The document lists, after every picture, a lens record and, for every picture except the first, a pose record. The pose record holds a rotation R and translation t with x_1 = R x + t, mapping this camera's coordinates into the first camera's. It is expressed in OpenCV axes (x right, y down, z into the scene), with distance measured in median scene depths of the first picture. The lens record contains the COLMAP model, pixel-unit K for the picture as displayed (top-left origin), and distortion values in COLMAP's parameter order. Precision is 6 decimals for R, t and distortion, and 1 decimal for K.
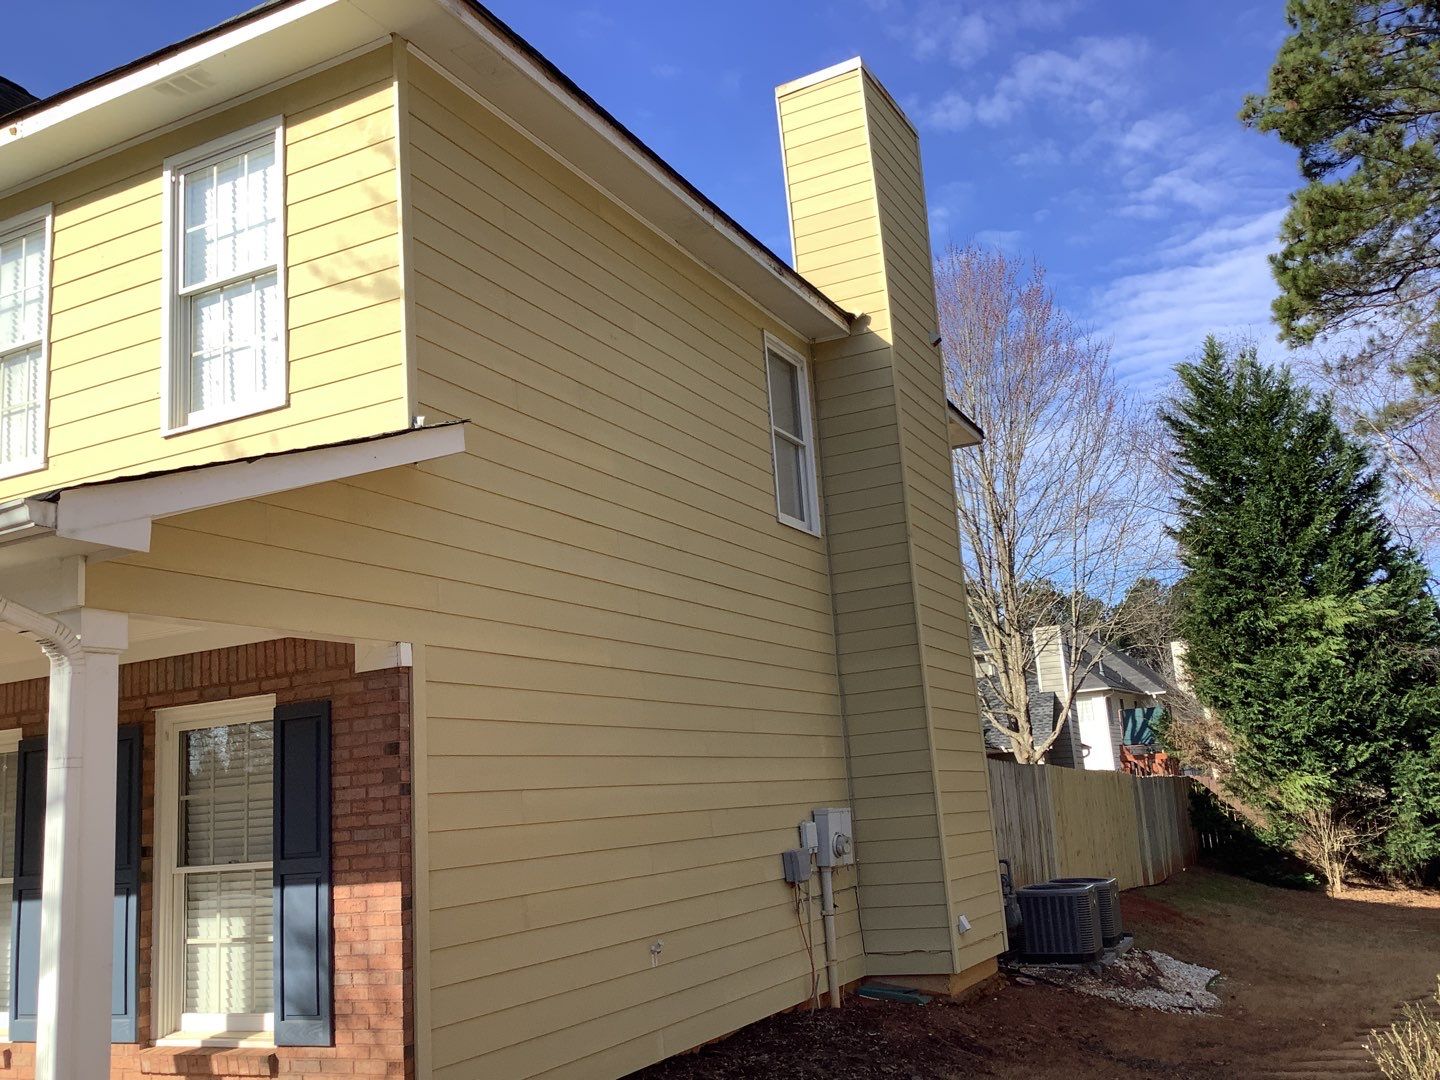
lens RADIAL K [[1294.7, 0, 724.4], [0, 1294.7, 530.2], [0, 0, 1]] dist [0.079283, -0.113125]
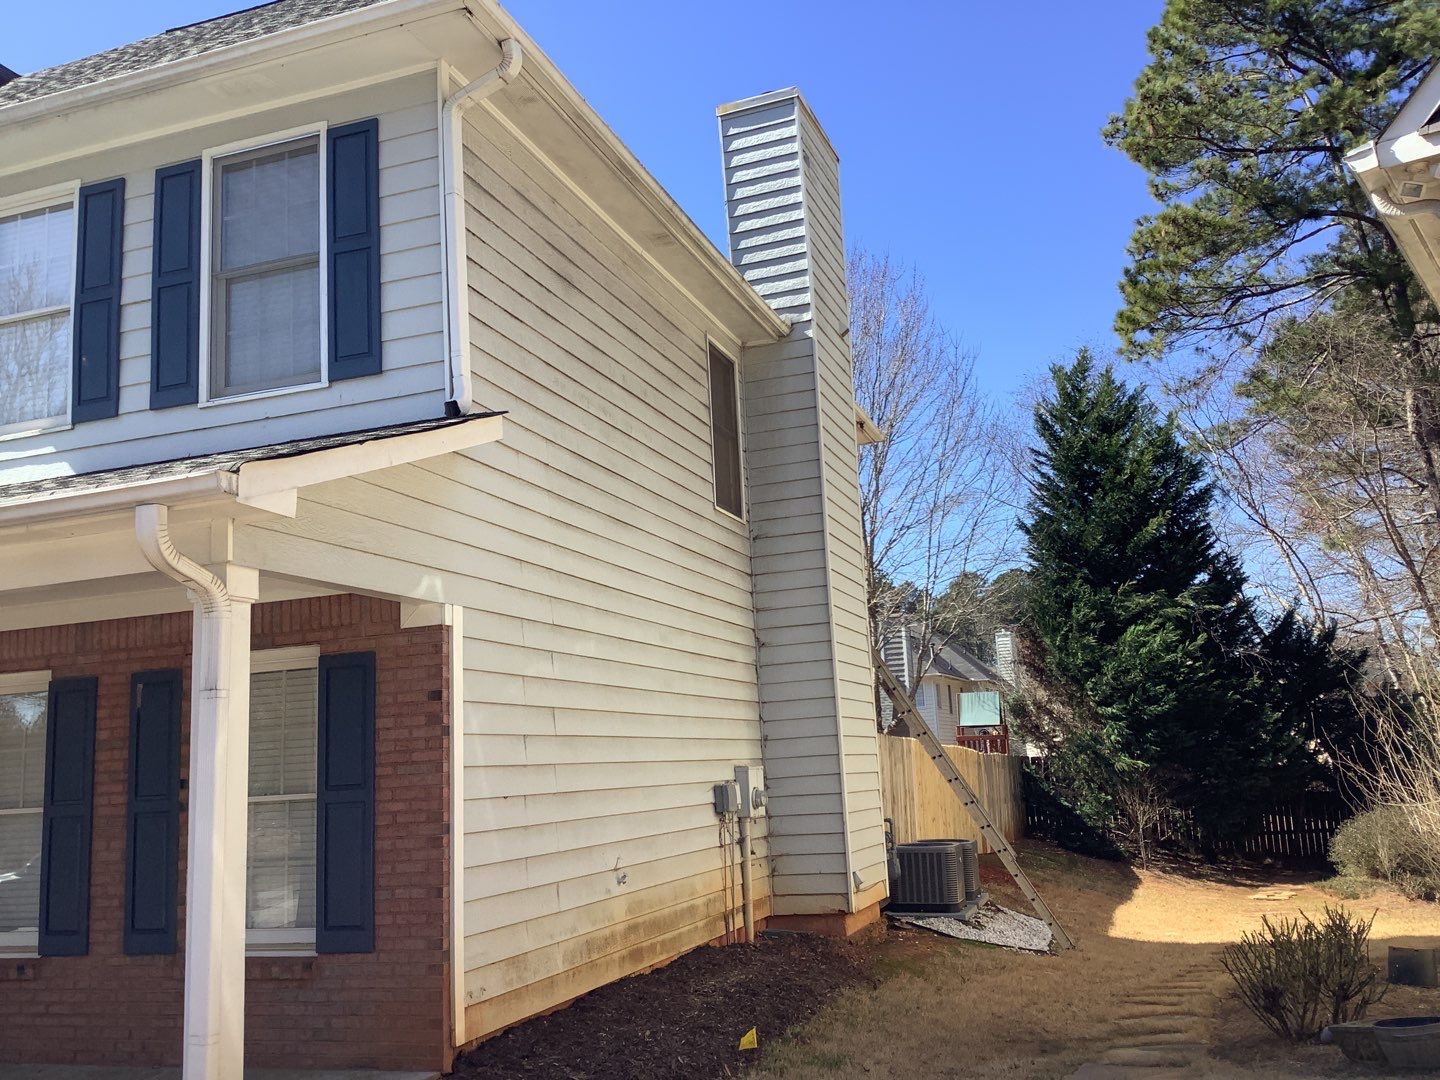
lens RADIAL K [[1294.7, 0, 726.7], [0, 1294.7, 546.2], [0, 0, 1]] dist [0.079283, -0.113125]
pose [[0.991234, 0.042609, 0.125058, -0.115906], [-0.046140, 0.998610, 0.025467, -0.003377], [-0.123799, -0.031014, 0.991823, -0.125866]]
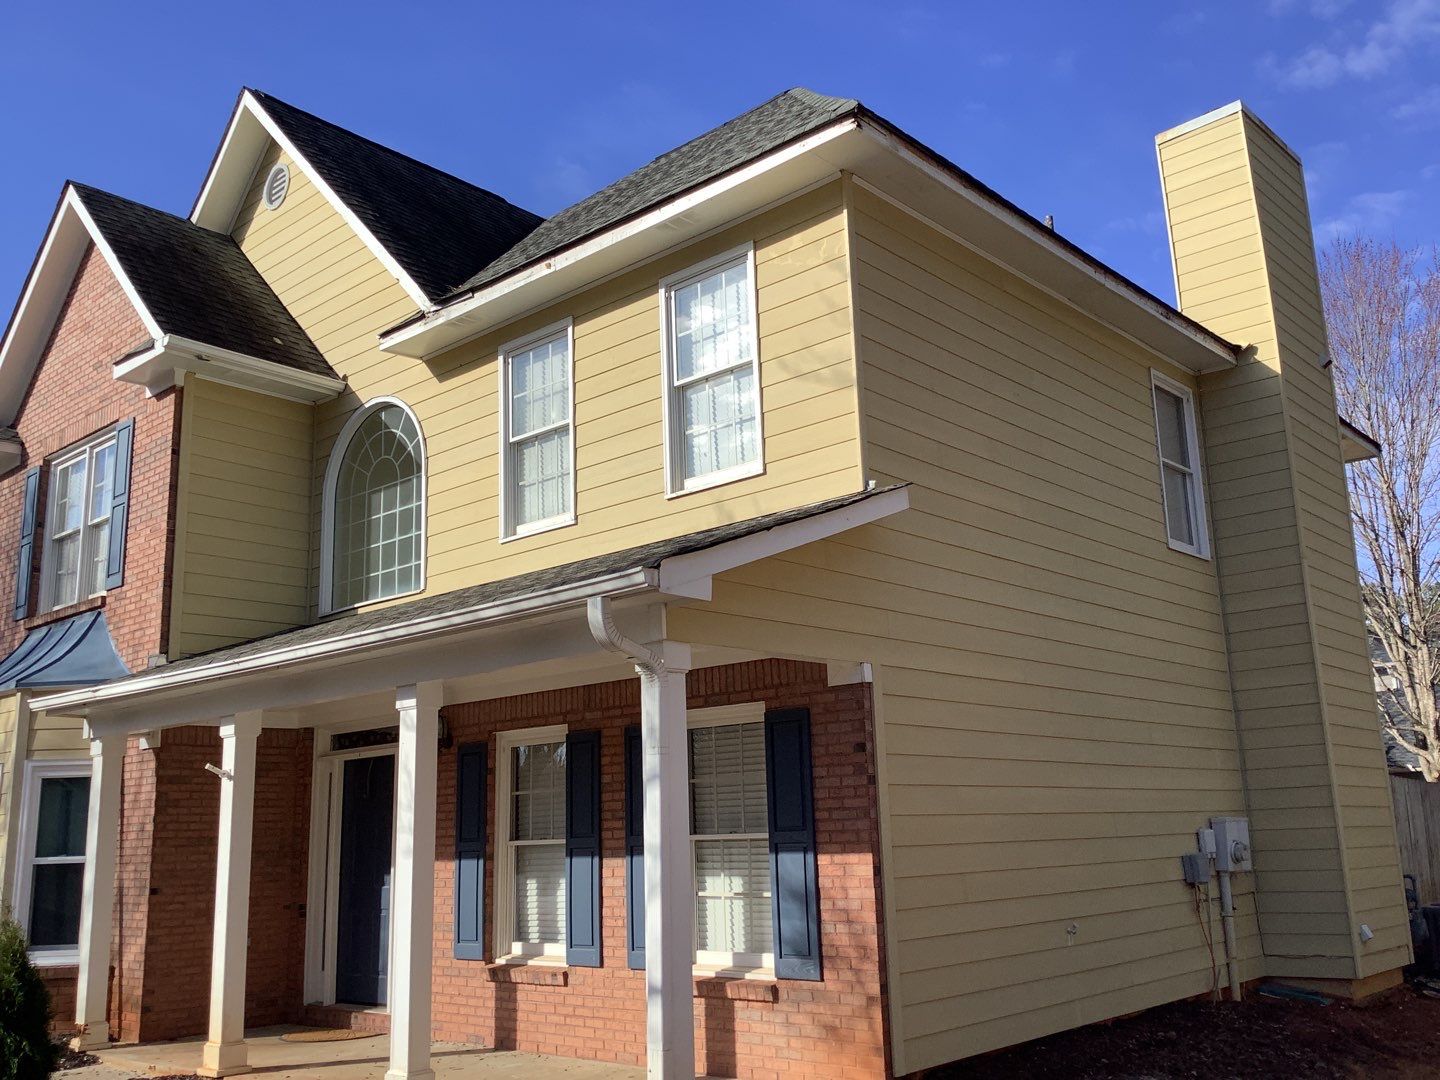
lens RADIAL K [[1294.7, 0, 729.4], [0, 1294.7, 532.8], [0, 0, 1]] dist [0.079283, -0.113125]
pose [[0.964200, -0.020214, -0.264404, -0.031830], [0.019481, 0.999796, -0.005392, -0.027602], [0.264459, 0.000048, 0.964397, -0.189263]]
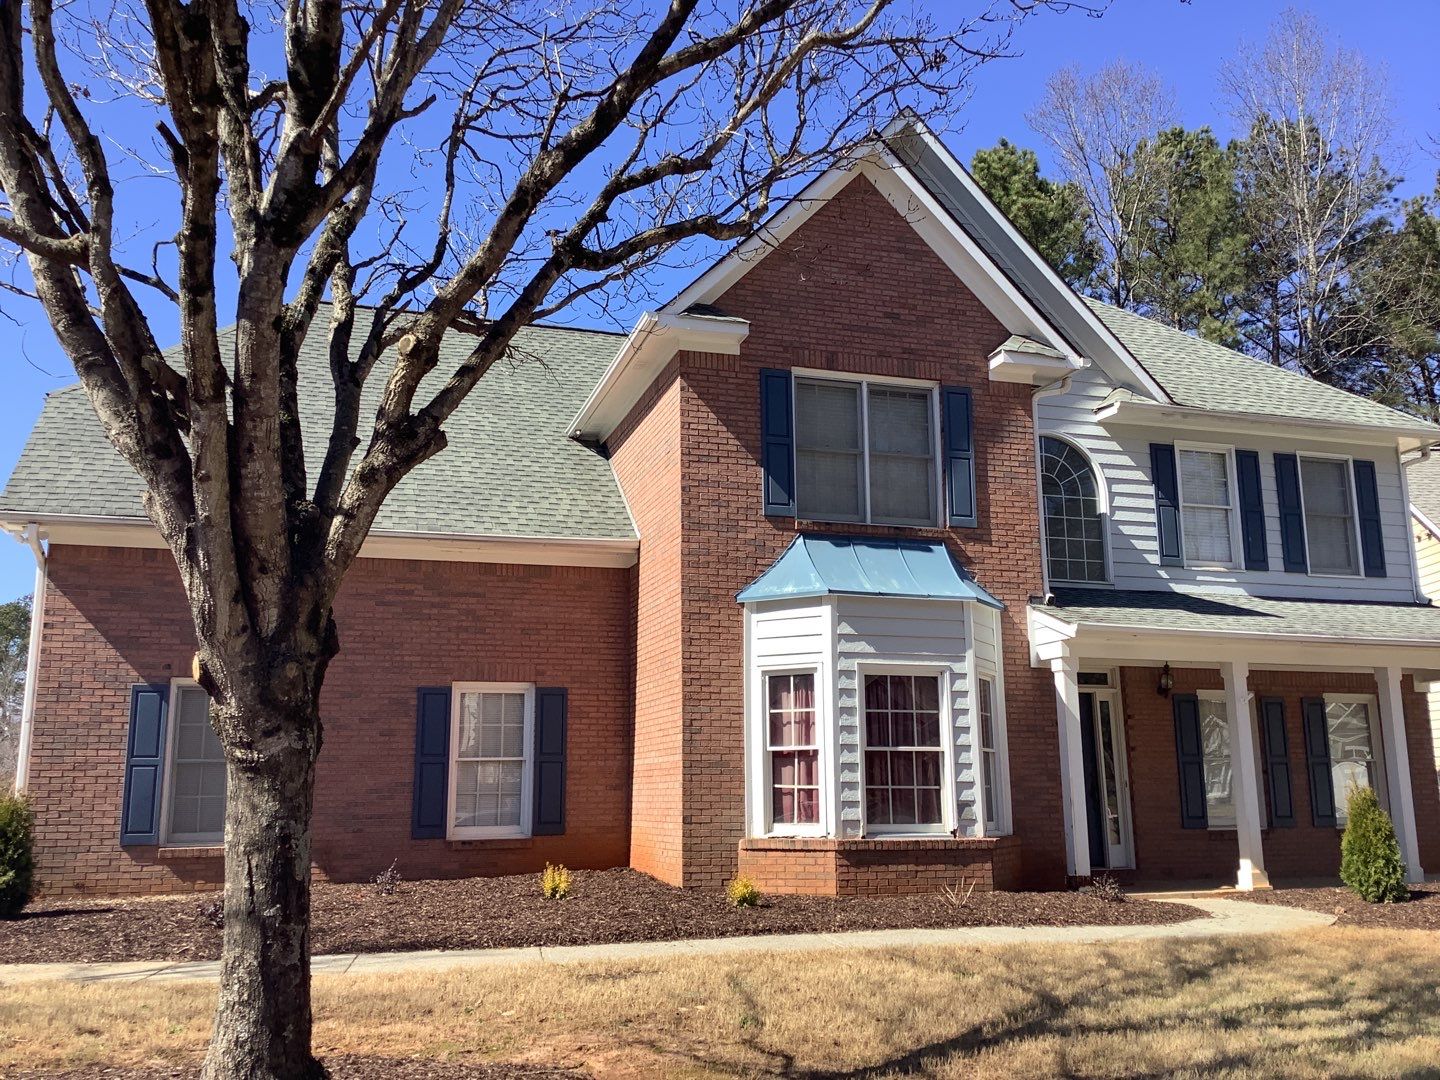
lens RADIAL K [[1294.7, 0, 724.3], [0, 1294.7, 546.6], [0, 0, 1]] dist [0.079283, -0.113125]
pose [[0.717307, 0.198373, 0.667922, -2.522491], [-0.187404, 0.978218, -0.089270, 0.258658], [-0.671082, -0.061137, 0.738858, -0.015064]]
